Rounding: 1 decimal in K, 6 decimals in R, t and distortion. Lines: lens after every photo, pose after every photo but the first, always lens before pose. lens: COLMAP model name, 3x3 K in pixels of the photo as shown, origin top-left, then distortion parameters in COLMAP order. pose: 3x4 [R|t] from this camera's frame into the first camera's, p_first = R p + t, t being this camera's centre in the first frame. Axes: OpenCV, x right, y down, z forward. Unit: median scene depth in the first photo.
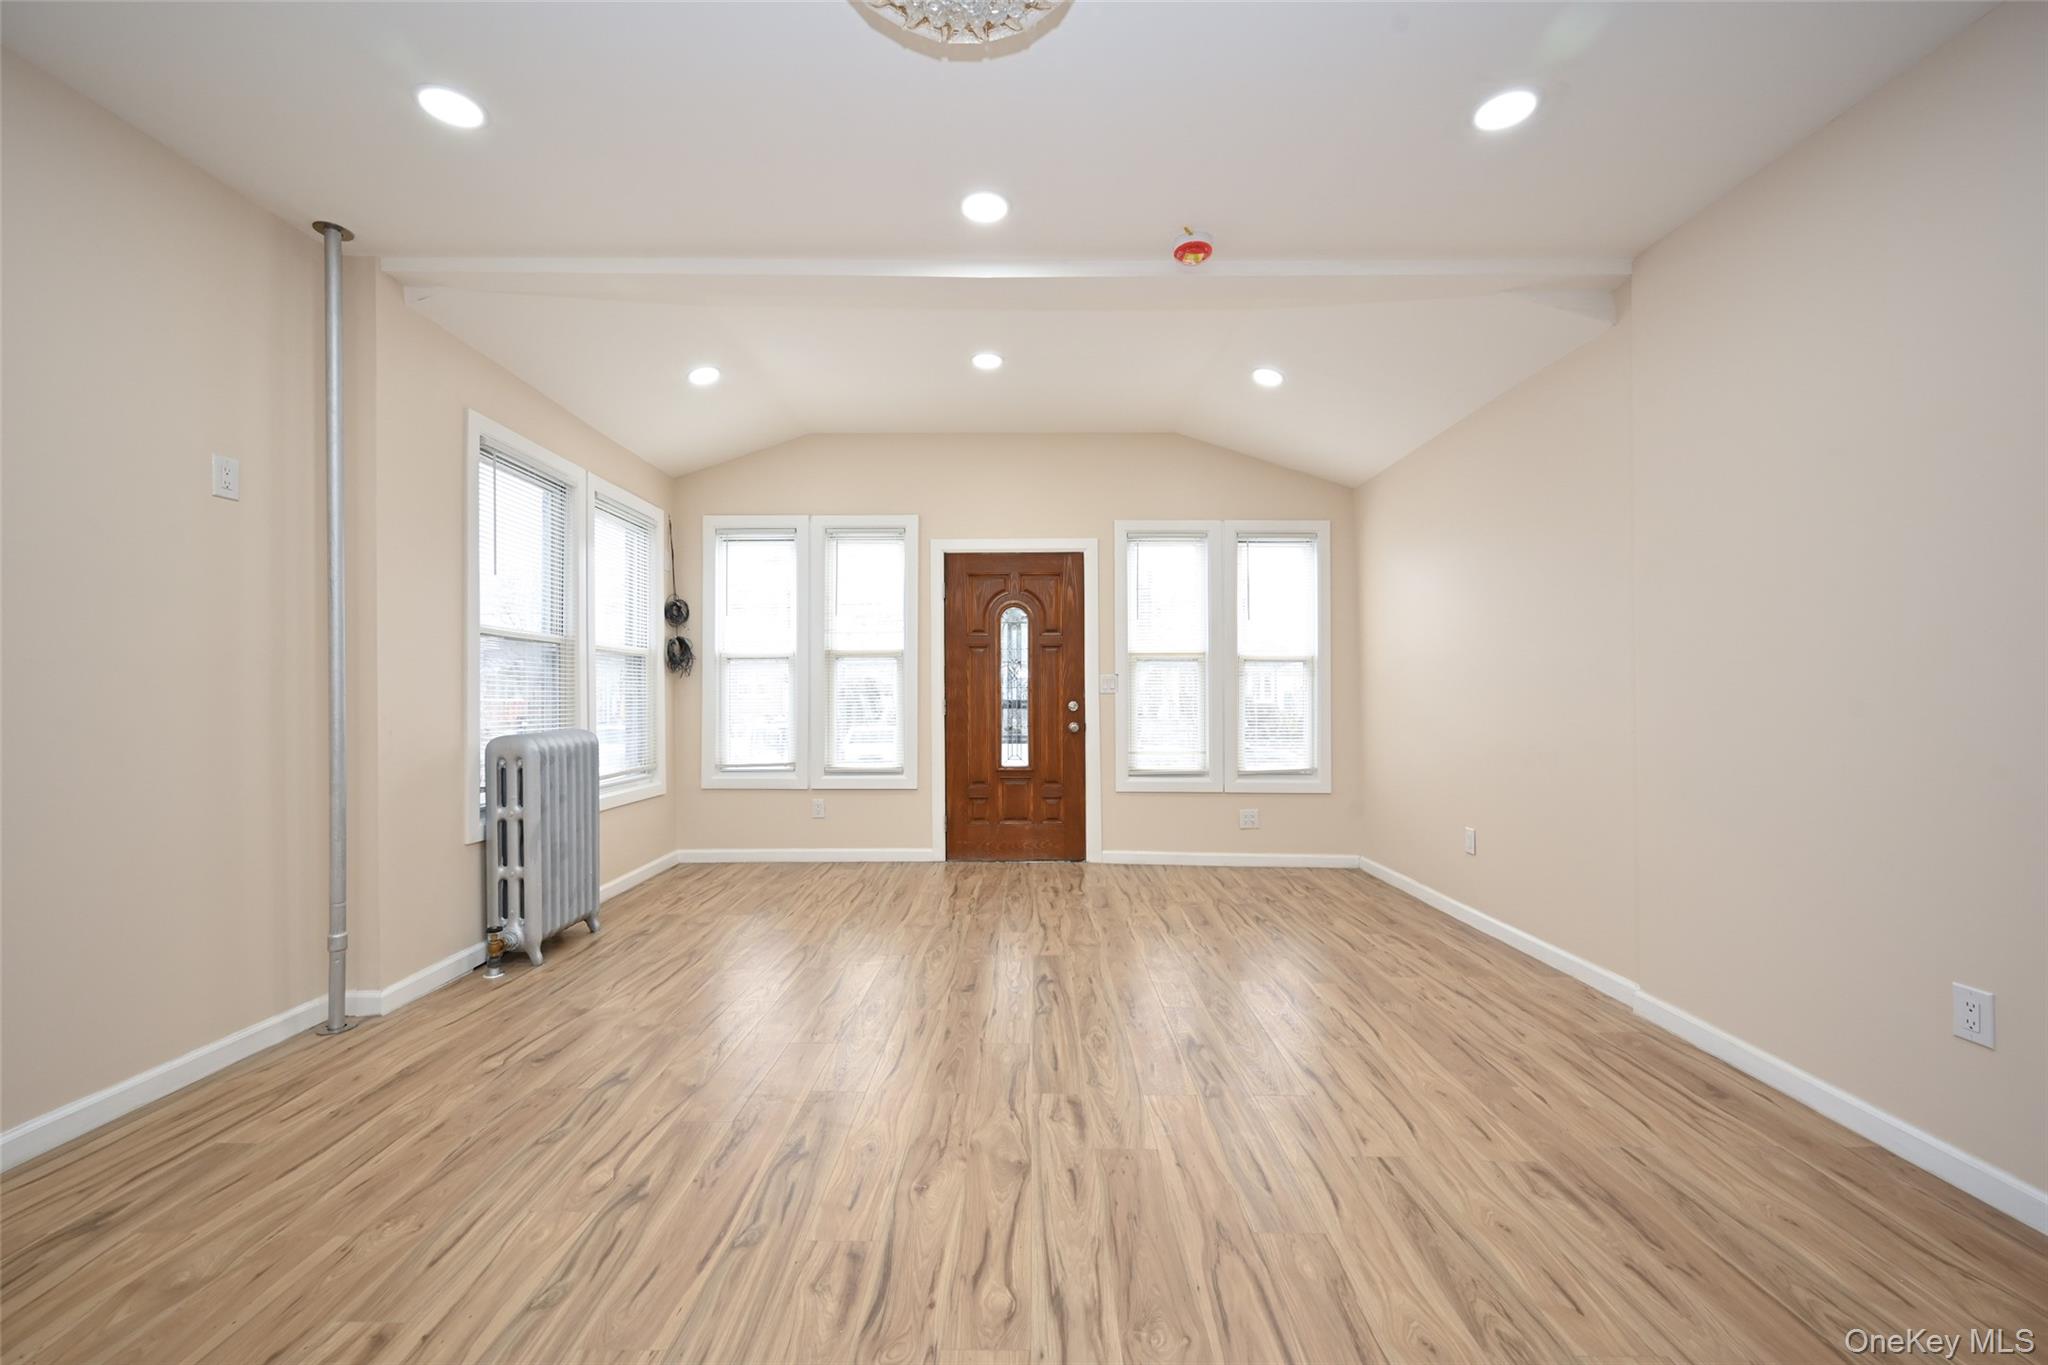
lens RADIAL K [[798.7, 0, 1024.0], [0, 798.7, 682.5], [0, 0, 1]] dist [-0.001369, -0.000156]
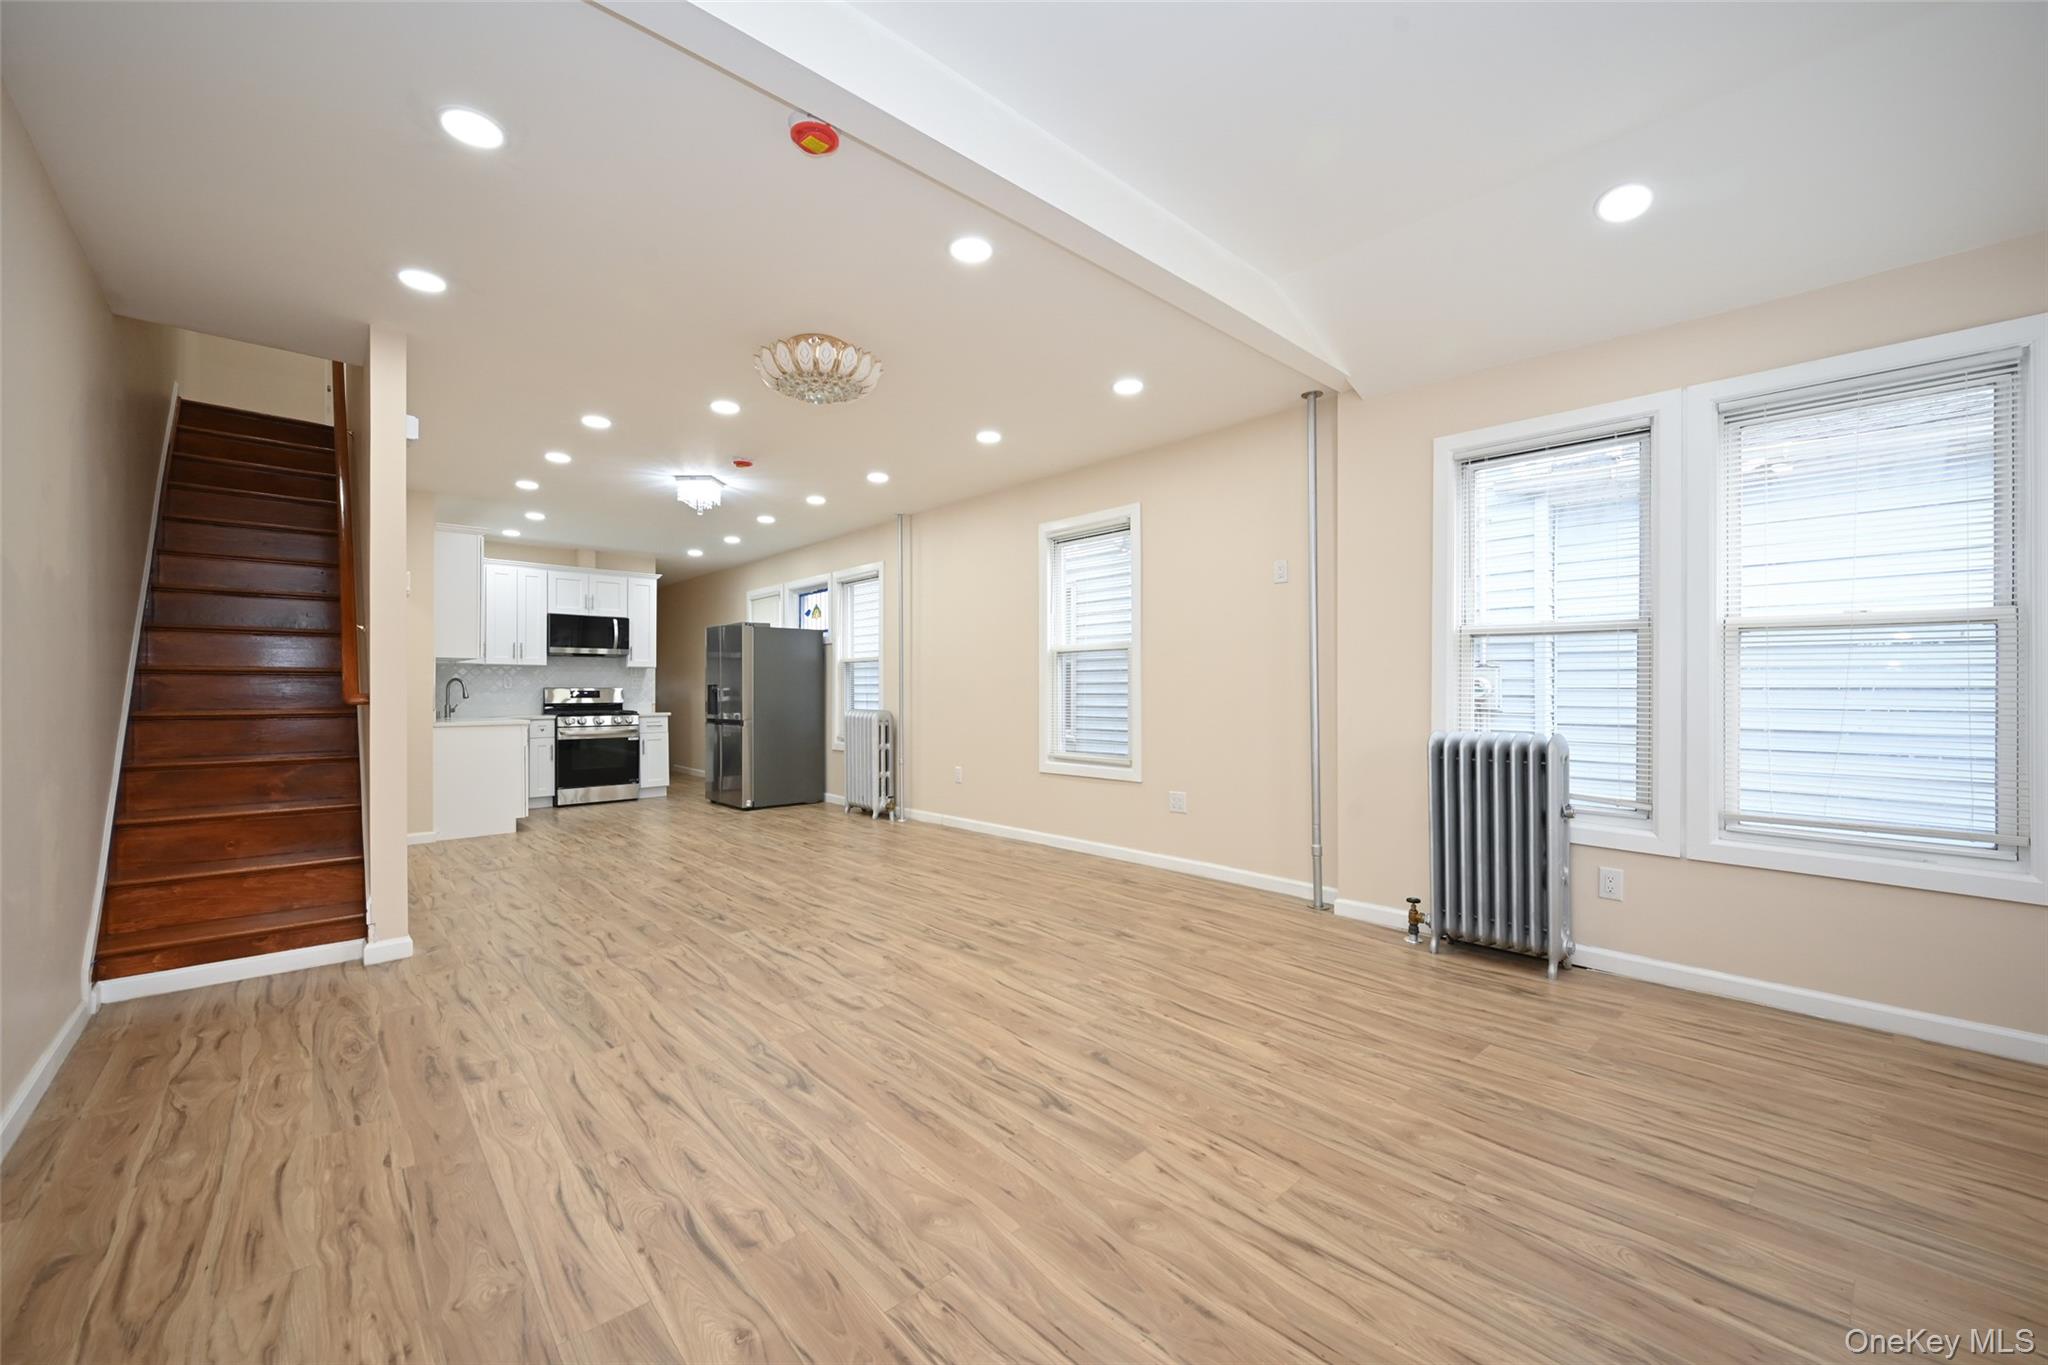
lens RADIAL K [[798.7, 0, 1024.0], [0, 798.7, 682.5], [0, 0, 1]] dist [-0.001369, -0.000156]
pose [[-0.734261, -0.004495, -0.678853, 0.730204], [0.006003, 0.999896, -0.013114, 0.020024], [0.678841, -0.013704, -0.734157, 2.105539]]
